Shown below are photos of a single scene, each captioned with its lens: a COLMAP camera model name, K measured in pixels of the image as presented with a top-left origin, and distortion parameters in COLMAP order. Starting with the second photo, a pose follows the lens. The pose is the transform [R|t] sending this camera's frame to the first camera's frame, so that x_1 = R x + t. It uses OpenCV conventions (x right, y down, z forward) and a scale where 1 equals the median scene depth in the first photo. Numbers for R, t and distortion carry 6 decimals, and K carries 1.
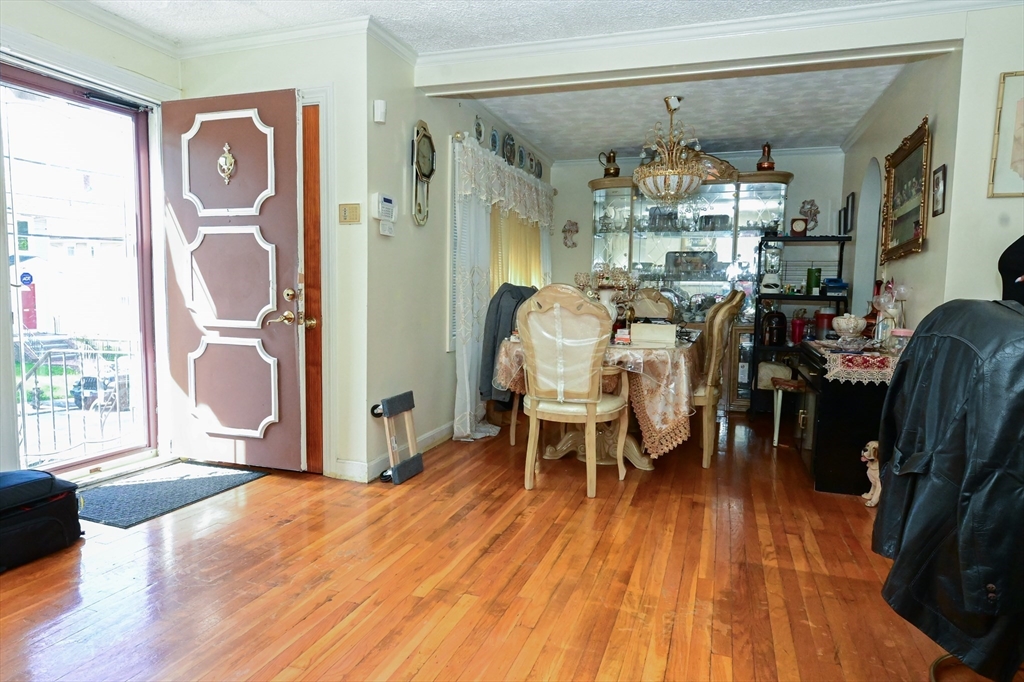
lens RADIAL K [[606.5, 0, 512.0], [0, 606.5, 341.0], [0, 0, 1]] dist [-0.003719, -0.000652]
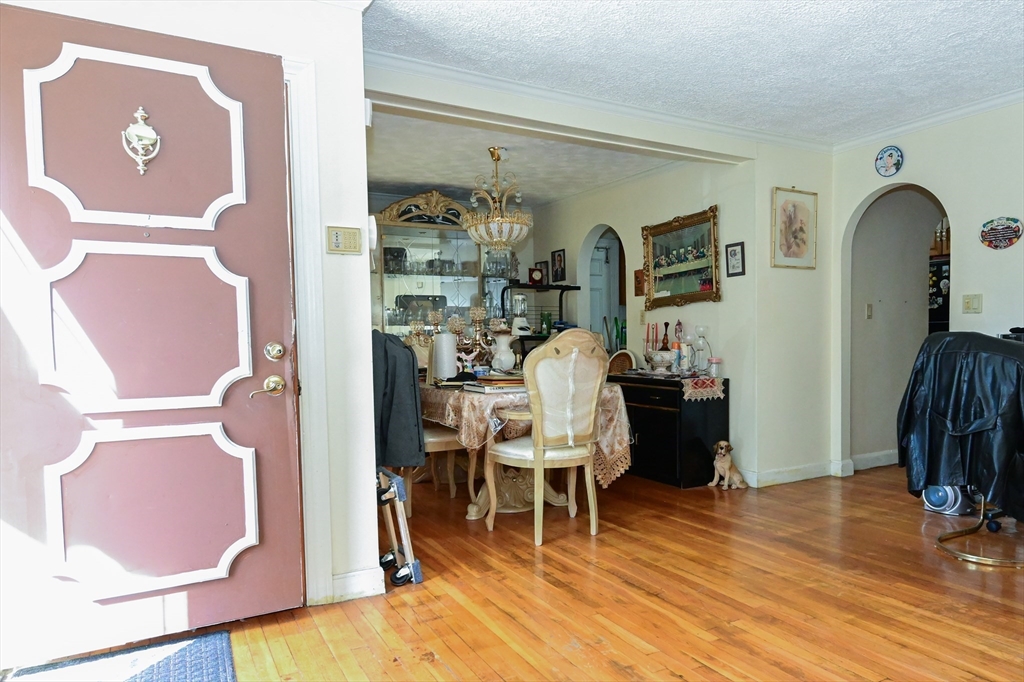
lens RADIAL K [[670.8, 0, 513.3], [0, 670.8, 366.2], [0, 0, 1]] dist [-0.002574, 0.000425]
pose [[0.674394, -0.057446, 0.736133, -0.762073], [0.084410, 0.996431, 0.000429, -0.038593], [-0.733531, 0.061847, 0.676836, 0.302051]]
